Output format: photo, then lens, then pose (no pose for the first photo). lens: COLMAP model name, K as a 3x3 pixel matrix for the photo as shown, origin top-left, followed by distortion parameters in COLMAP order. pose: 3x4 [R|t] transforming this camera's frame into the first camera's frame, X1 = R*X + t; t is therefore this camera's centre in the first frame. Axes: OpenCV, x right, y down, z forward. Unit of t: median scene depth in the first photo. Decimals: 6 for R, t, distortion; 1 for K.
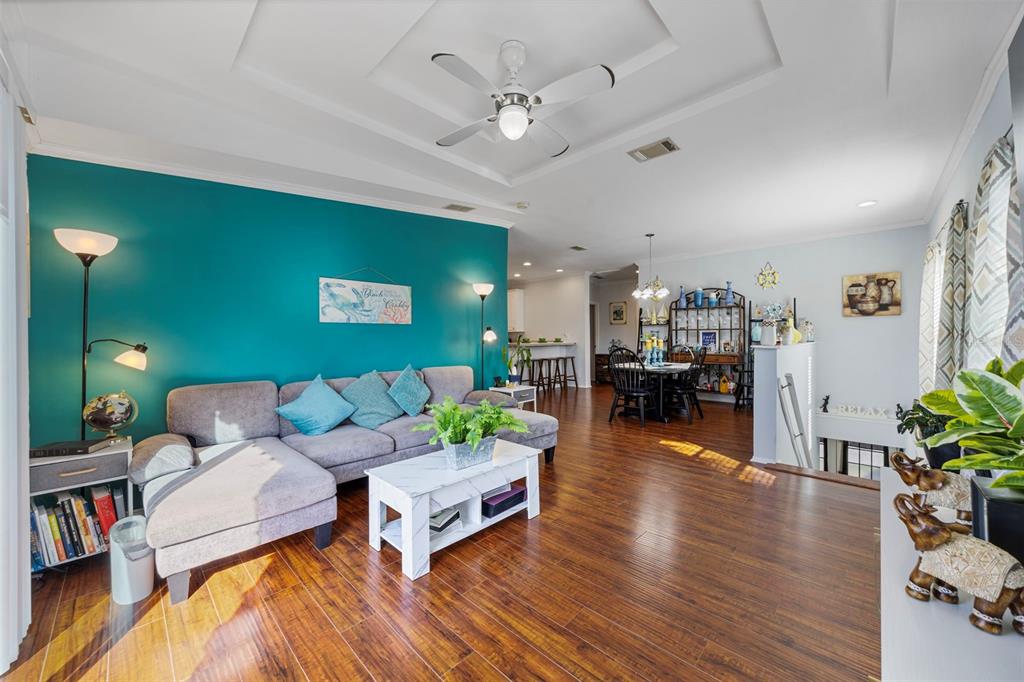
lens RADIAL K [[378.6, 0, 515.8], [0, 378.6, 340.6], [0, 0, 1]] dist [-0.003846, 0.000618]
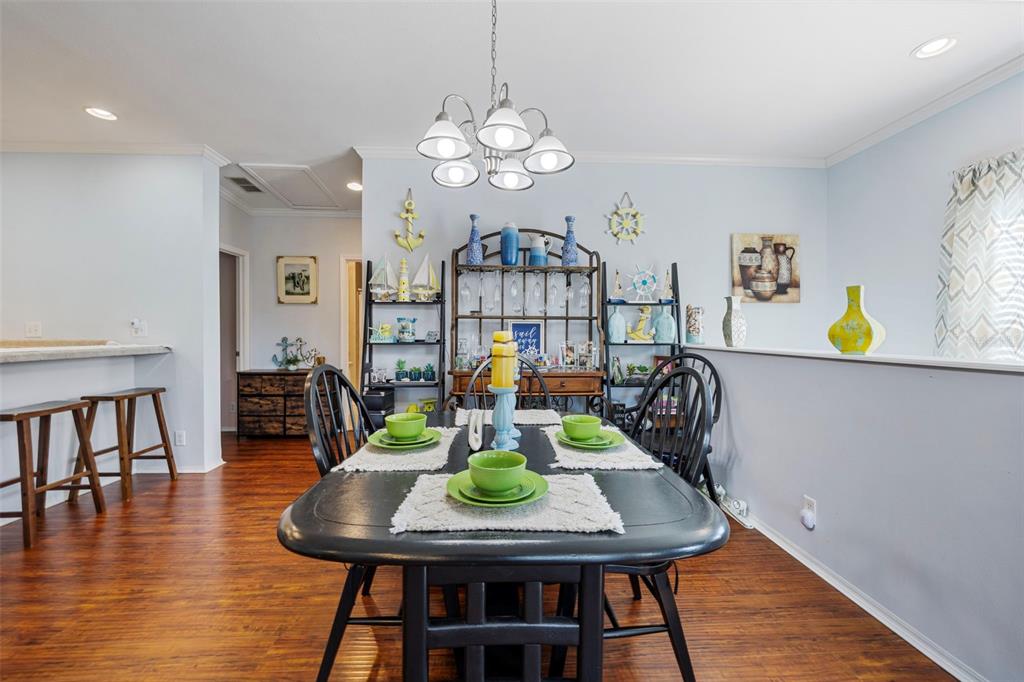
lens RADIAL K [[395.1, 0, 512.9], [0, 395.1, 335.7], [0, 0, 1]] dist [-0.000147, -0.001544]
pose [[0.693716, 0.004657, 0.720234, 0.148127], [-0.003050, 0.999989, -0.003528, -0.005570], [-0.720242, 0.000251, 0.693722, 0.664556]]
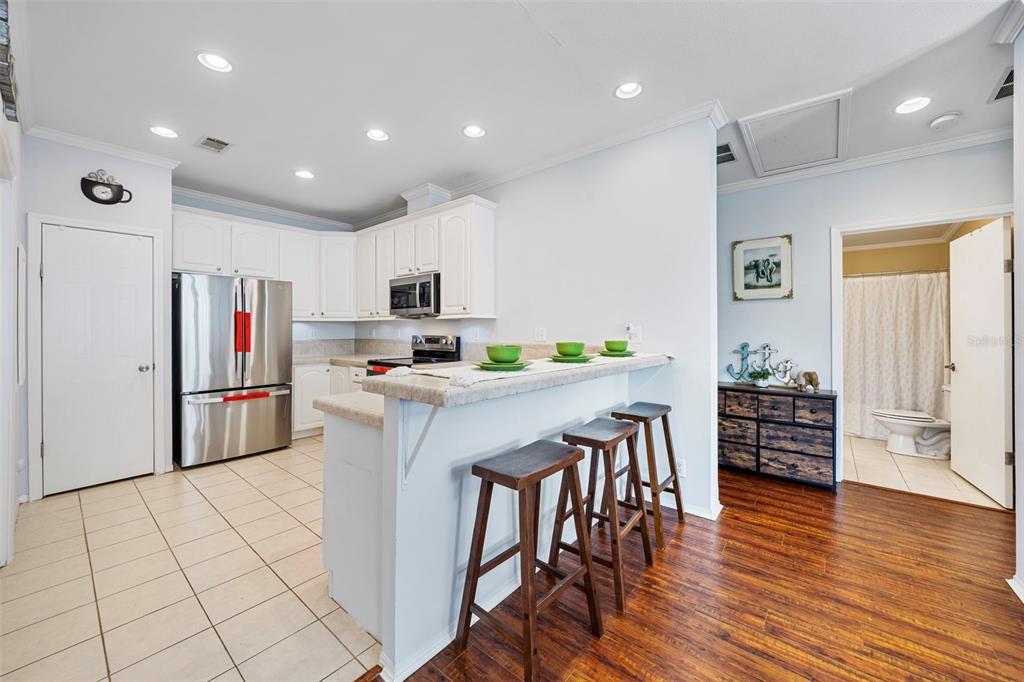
lens RADIAL K [[378.6, 0, 515.4], [0, 378.6, 328.0], [0, 0, 1]] dist [-0.003846, 0.000618]
pose [[0.996806, 0.010882, 0.079112, 0.019001], [-0.010142, 0.999901, -0.009743, -0.015761], [-0.079210, 0.008909, 0.996818, 0.922151]]
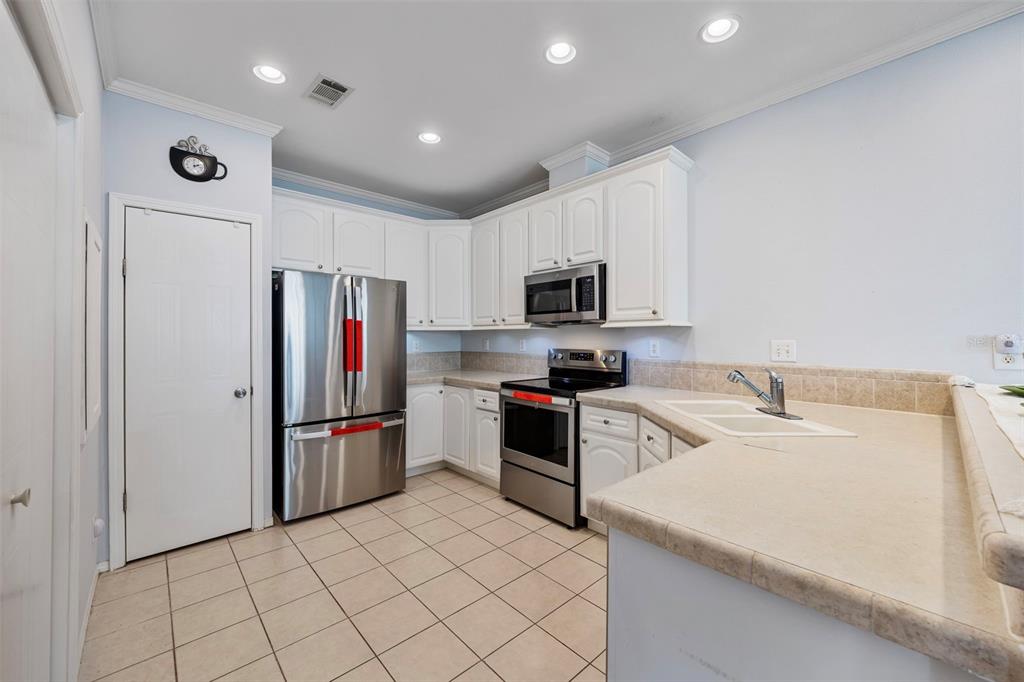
lens RADIAL K [[395.1, 0, 517.6], [0, 395.1, 333.3], [0, 0, 1]] dist [-0.000147, -0.001544]
pose [[0.998395, 0.008588, -0.055983, -0.115825], [-0.009326, 0.999873, -0.012931, -0.020900], [0.055865, 0.013433, 0.998348, 1.060731]]
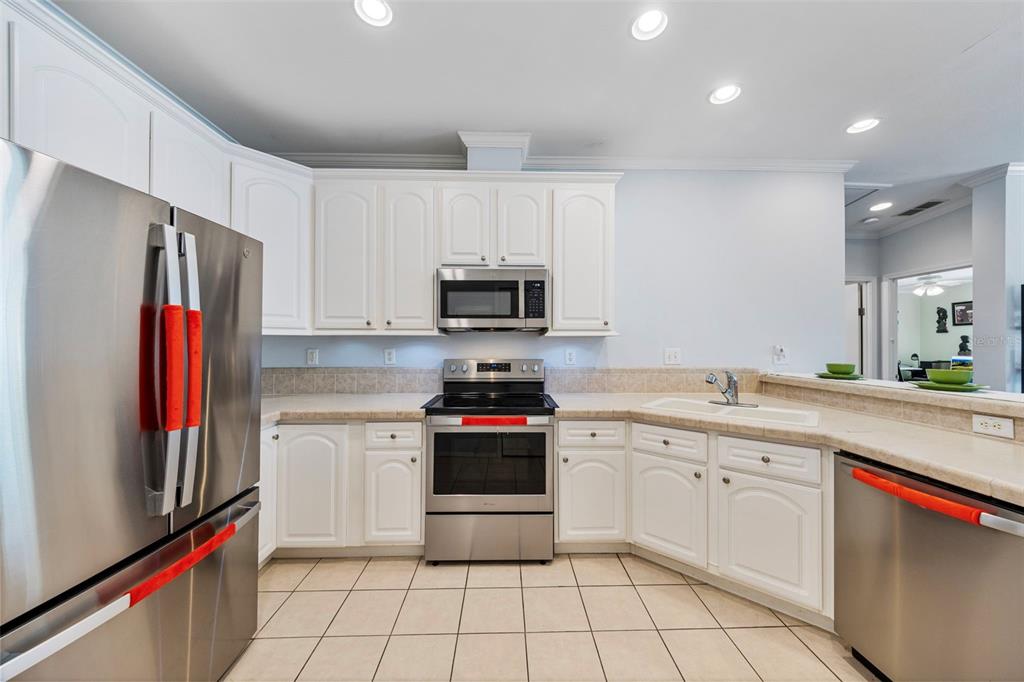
lens RADIAL K [[355.0, 0, 511.0], [0, 355.0, 340.5], [0, 0, 1]] dist [-0.001194, -0.001003]
pose [[0.703937, 0.016148, 0.710079, -0.325529], [-0.005300, 0.999833, -0.017484, -0.022589], [-0.710242, 0.008544, 0.703905, 1.253522]]
